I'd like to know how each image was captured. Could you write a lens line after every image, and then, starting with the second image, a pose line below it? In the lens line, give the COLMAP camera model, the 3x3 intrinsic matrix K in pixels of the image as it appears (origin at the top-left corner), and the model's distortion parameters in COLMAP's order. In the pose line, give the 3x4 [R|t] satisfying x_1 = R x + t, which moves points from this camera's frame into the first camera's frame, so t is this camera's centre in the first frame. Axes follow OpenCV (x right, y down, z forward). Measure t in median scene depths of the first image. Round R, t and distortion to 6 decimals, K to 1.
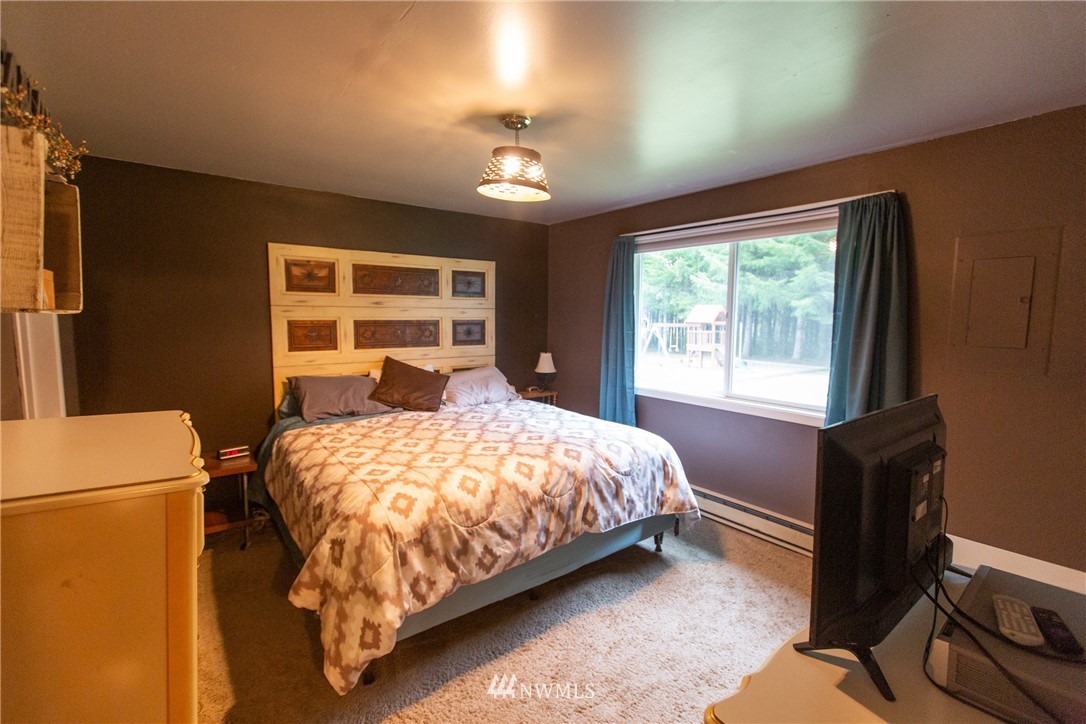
lens RADIAL K [[489.0, 0, 540.6], [0, 489.0, 357.7], [0, 0, 1]] dist [0.001775, 0.000252]
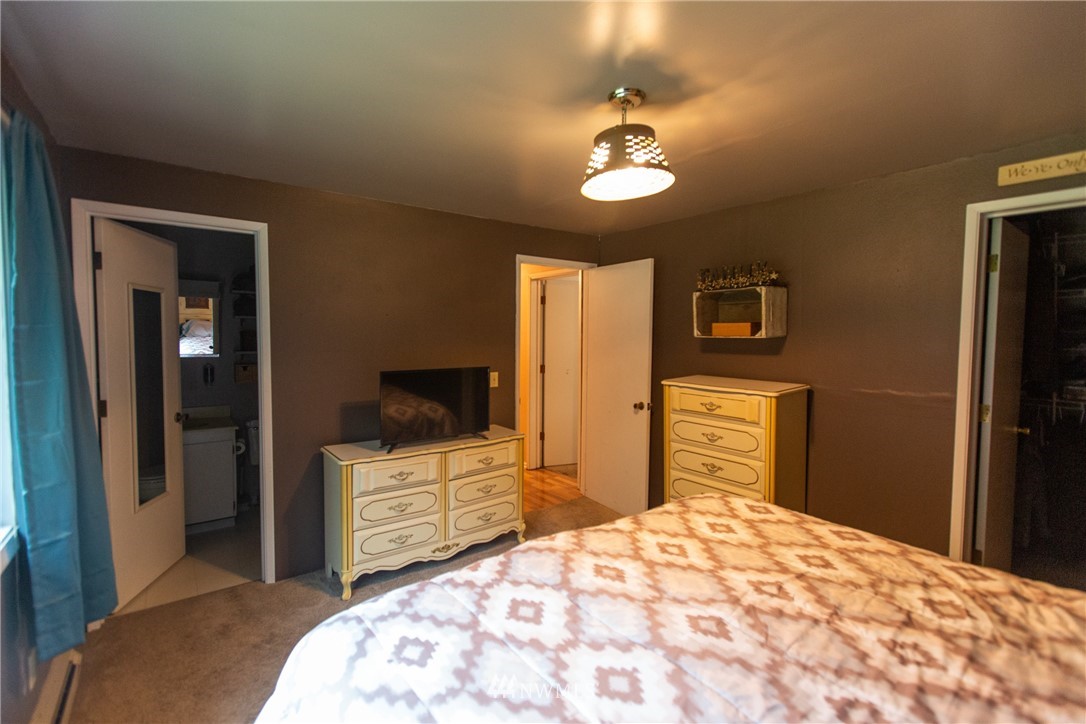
lens RADIAL K [[489.0, 0, 540.6], [0, 489.0, 357.7], [0, 0, 1]] dist [0.001775, 0.000252]
pose [[-0.999657, -0.016052, 0.020710, 0.054088], [-0.013065, 0.990477, 0.137053, -0.137202], [-0.022713, 0.136736, -0.990347, 1.516080]]
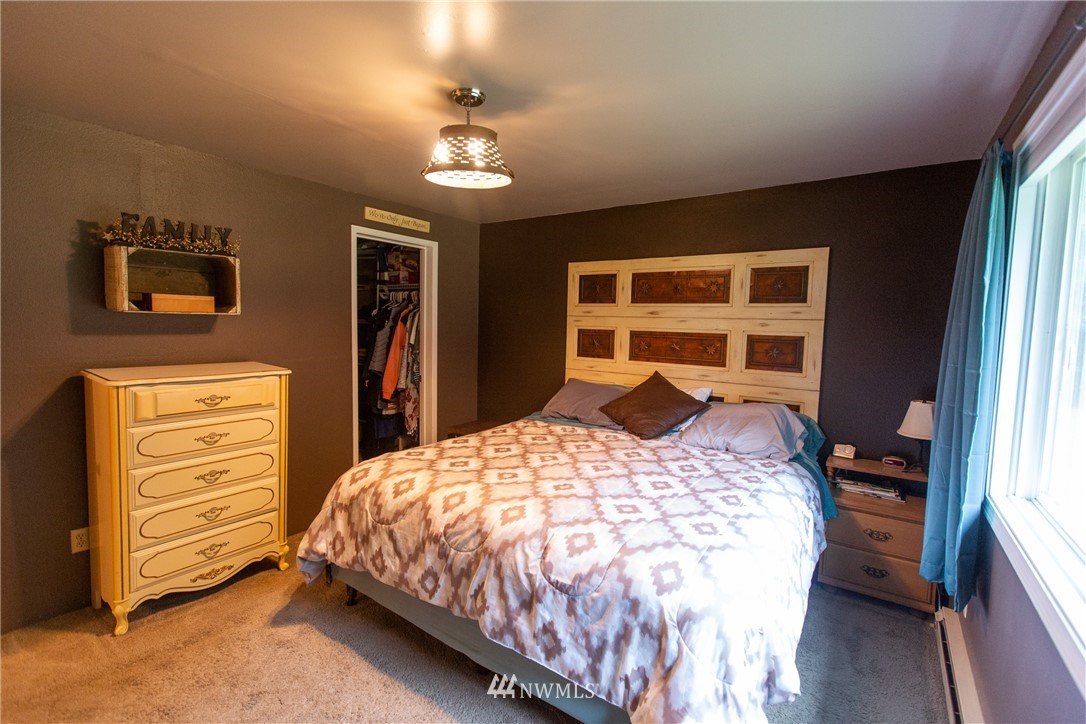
lens RADIAL K [[489.0, 0, 540.6], [0, 489.0, 357.7], [0, 0, 1]] dist [0.001775, 0.000252]
pose [[0.281818, 0.071011, -0.956837, 0.689866], [-0.106611, 0.993400, 0.042324, -0.060870], [0.953527, 0.090082, 0.287528, 0.746731]]
